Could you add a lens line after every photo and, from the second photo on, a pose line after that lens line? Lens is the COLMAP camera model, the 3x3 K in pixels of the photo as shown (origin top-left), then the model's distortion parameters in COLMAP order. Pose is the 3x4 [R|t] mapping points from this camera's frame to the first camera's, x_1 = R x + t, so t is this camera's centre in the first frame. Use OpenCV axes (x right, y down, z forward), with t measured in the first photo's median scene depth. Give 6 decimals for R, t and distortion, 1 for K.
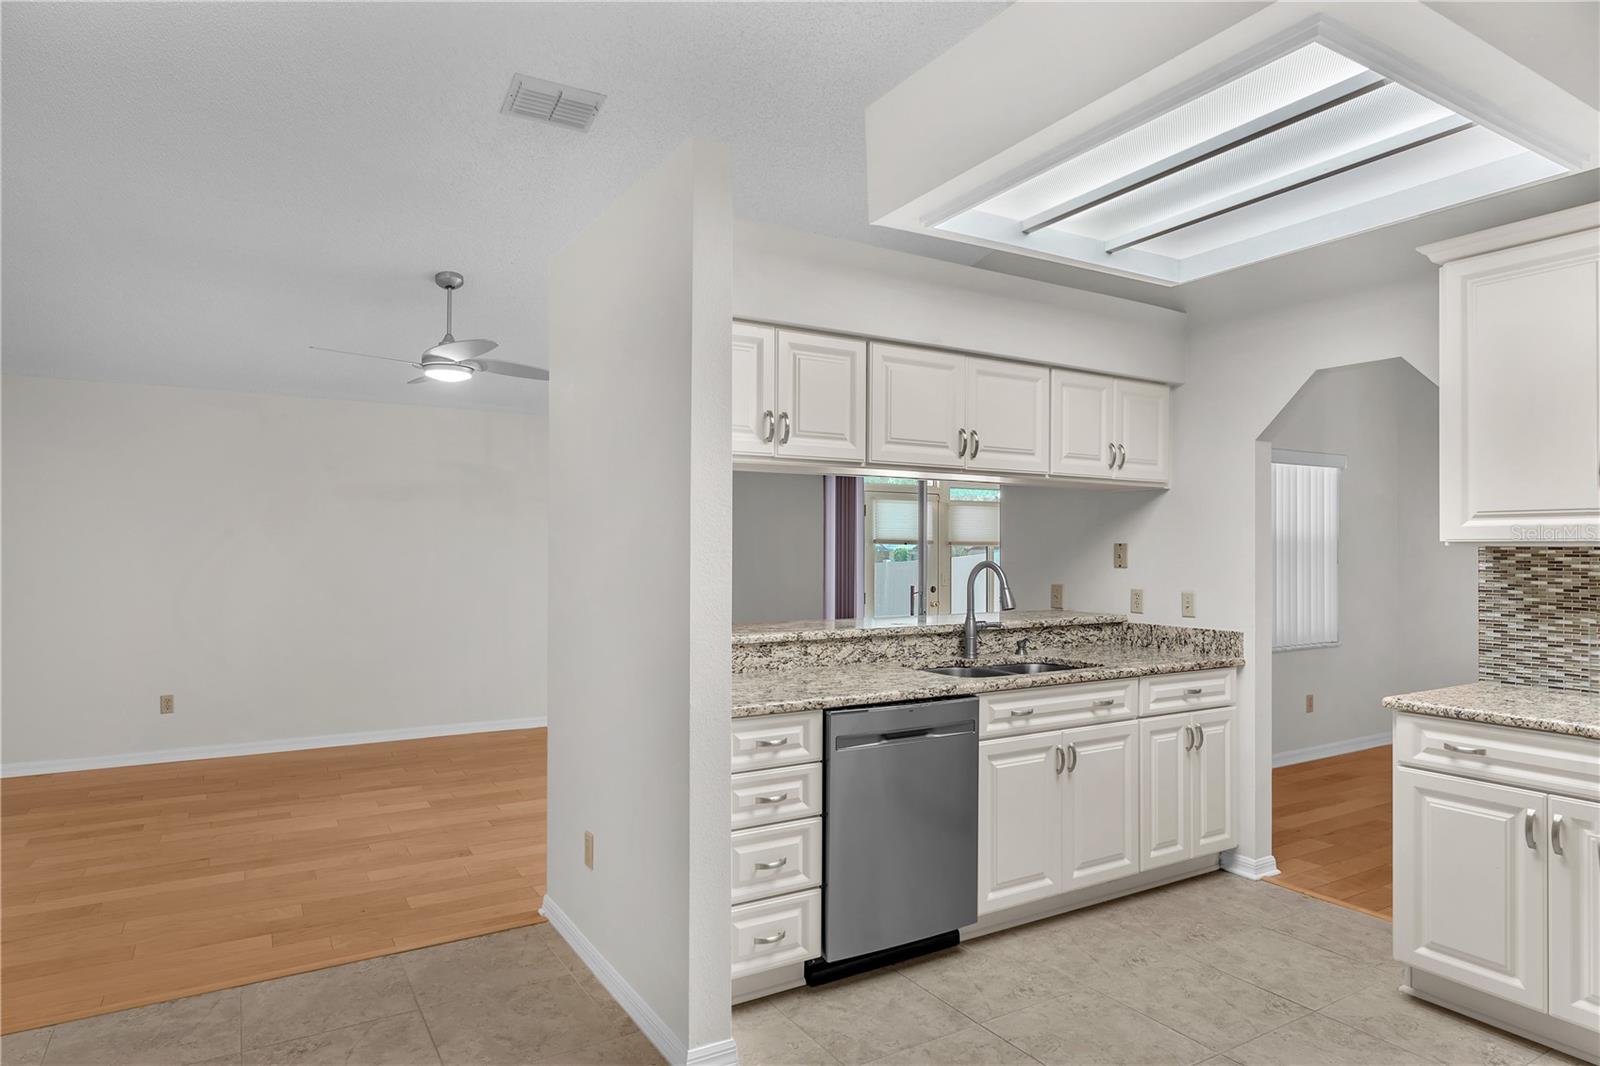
lens RADIAL K [[928.0, 0, 805.9], [0, 928.0, 541.4], [0, 0, 1]] dist [-0.002534, -0.002058]
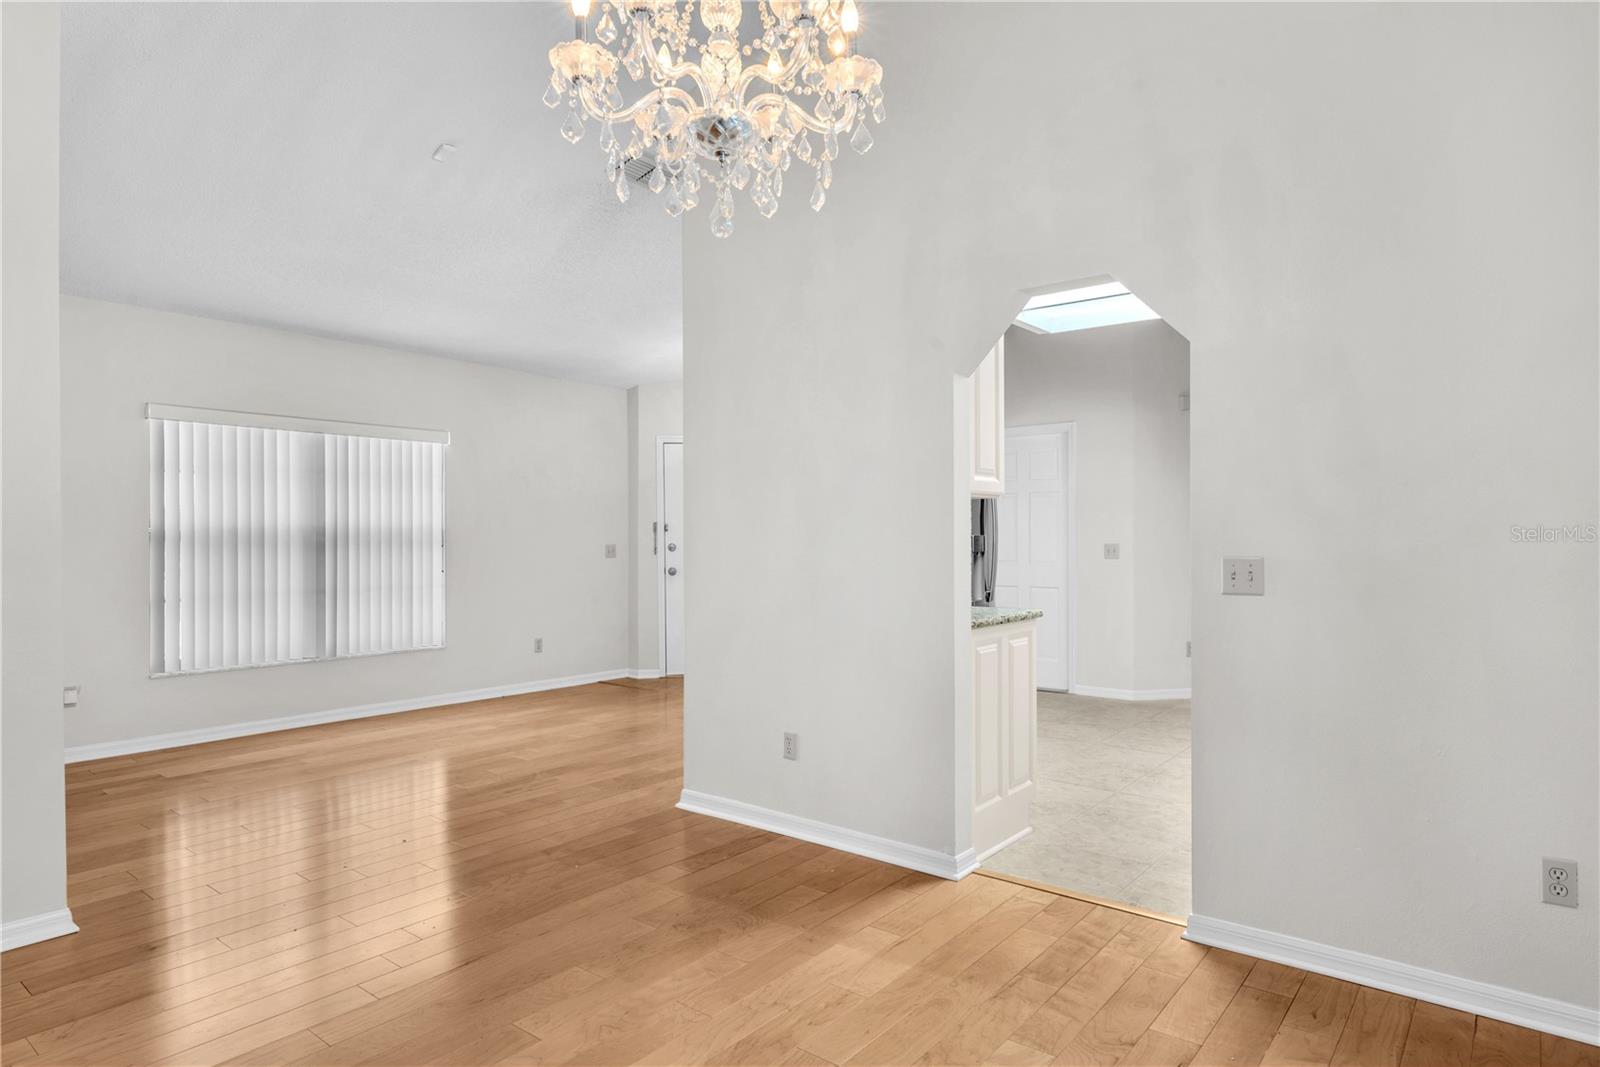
lens RADIAL K [[928.0, 0, 810.3], [0, 928.0, 524.6], [0, 0, 1]] dist [-0.002534, -0.002058]
pose [[-0.938324, 0.000080, -0.345757, 1.332649], [0.006753, 0.999813, -0.018096, 0.053054], [0.345691, -0.019315, -0.938150, 2.040490]]
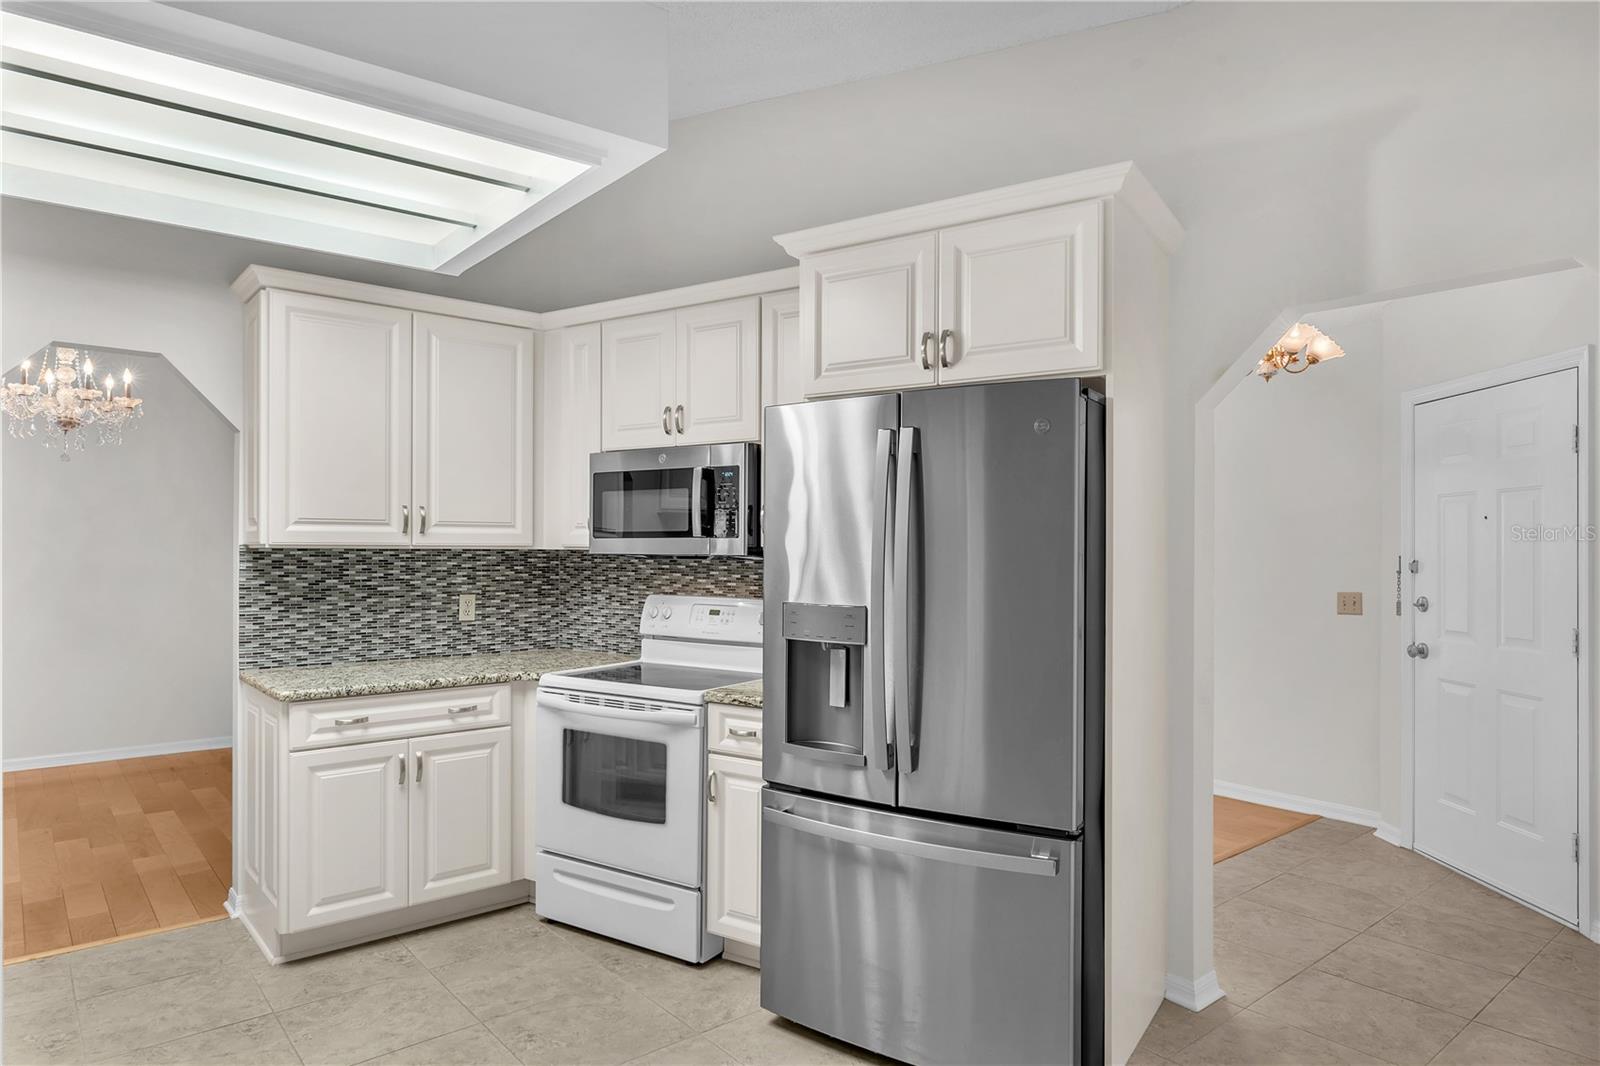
lens RADIAL K [[953.2, 0, 769.5], [0, 953.2, 551.8], [0, 0, 1]] dist [0.001019, -0.001022]
pose [[-0.128341, -0.008449, 0.991694, -0.485474], [-0.013045, 0.999892, 0.006831, -0.006098], [-0.991644, -0.012060, -0.128437, 0.543246]]
